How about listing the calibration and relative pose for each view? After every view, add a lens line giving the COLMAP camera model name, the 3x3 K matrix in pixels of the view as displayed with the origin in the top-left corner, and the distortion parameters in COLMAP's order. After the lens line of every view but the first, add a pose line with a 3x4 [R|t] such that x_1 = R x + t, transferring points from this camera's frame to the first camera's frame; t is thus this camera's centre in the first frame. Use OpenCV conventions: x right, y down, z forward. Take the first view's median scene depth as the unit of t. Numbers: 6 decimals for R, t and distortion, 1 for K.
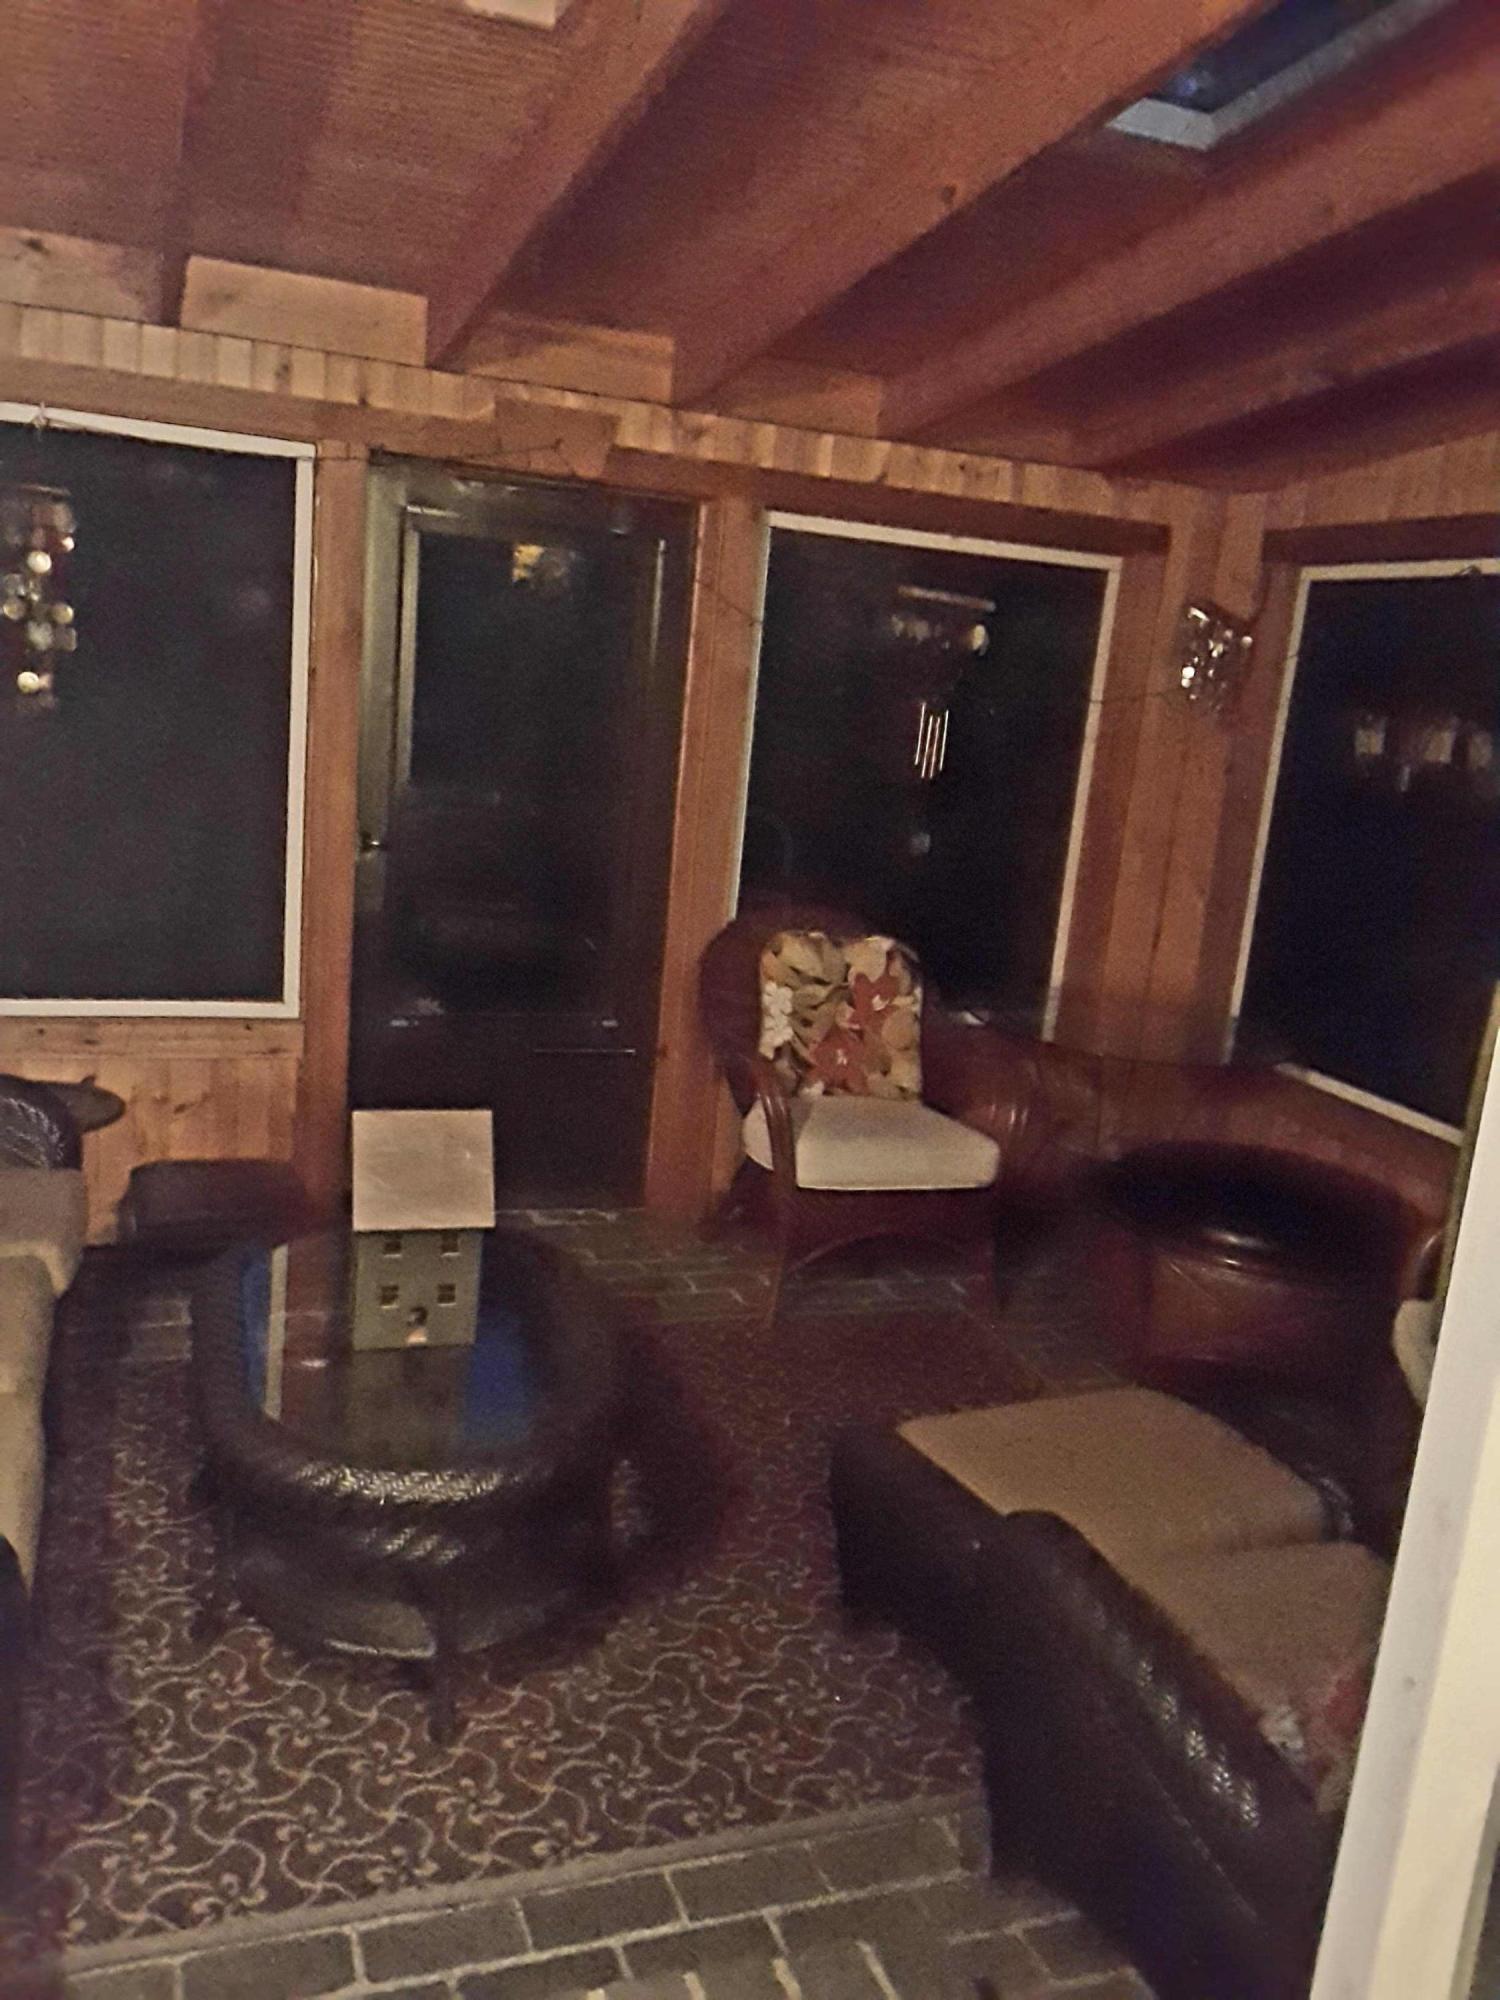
lens RADIAL K [[1603.1, 0, 722.5], [0, 1603.1, 1011.5], [0, 0, 1]] dist [0.111018, -0.172940]
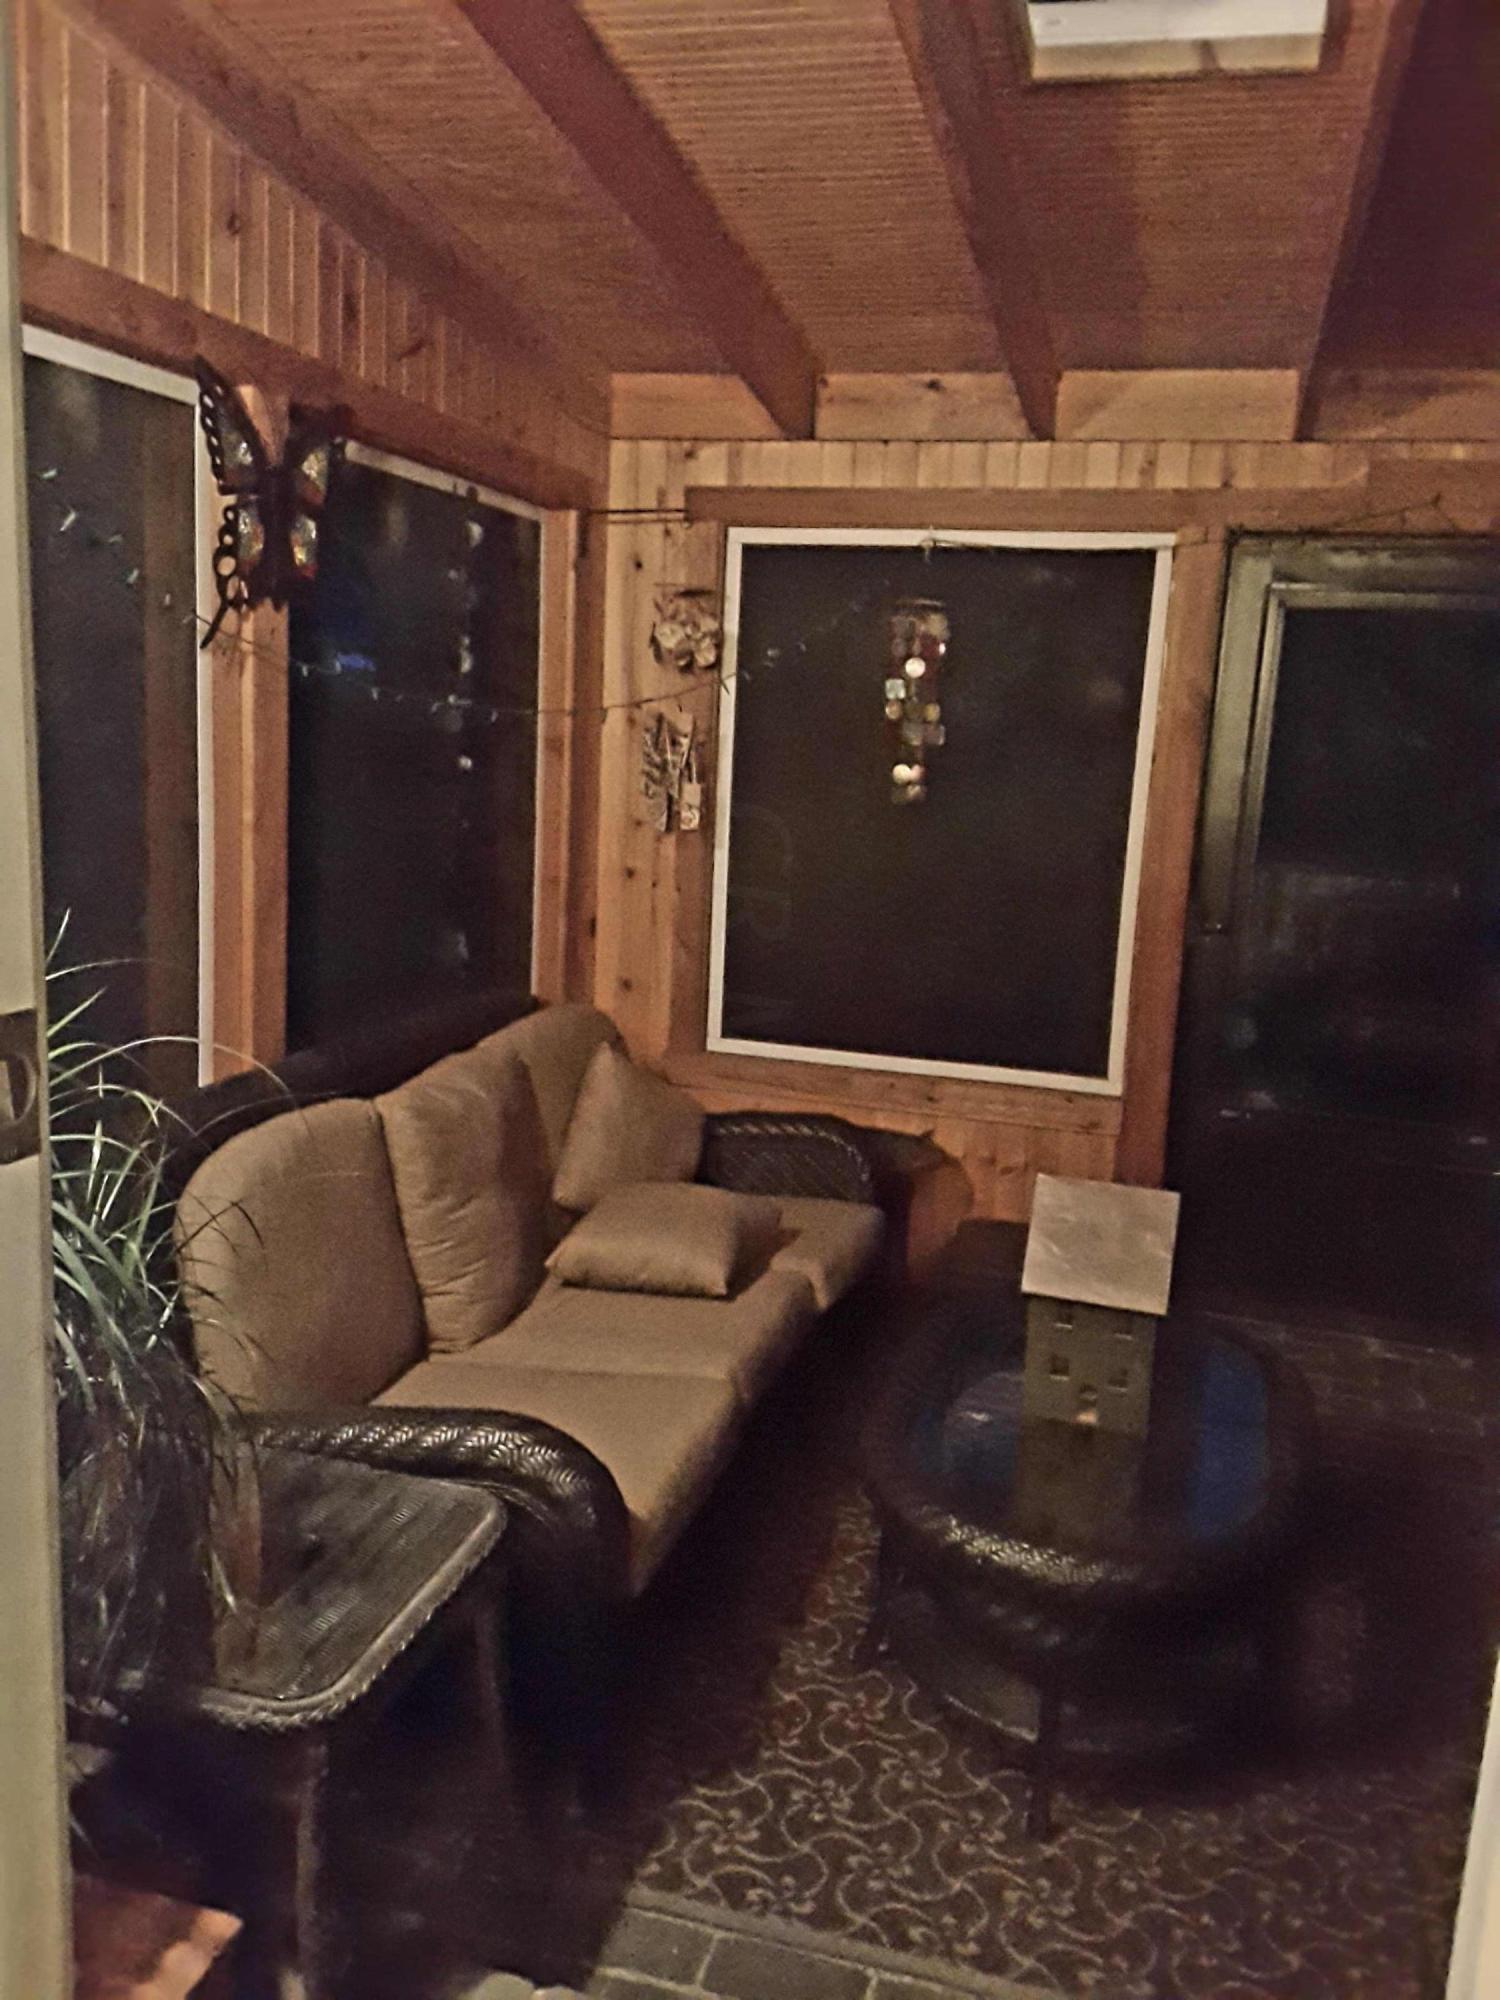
lens RADIAL K [[1603.1, 0, 741.9], [0, 1603.1, 1007.7], [0, 0, 1]] dist [0.111018, -0.172940]
pose [[0.810608, 0.058153, -0.582695, 0.145588], [-0.097222, 0.994612, -0.035987, 0.009167], [0.577462, 0.085822, 0.811894, 0.049843]]
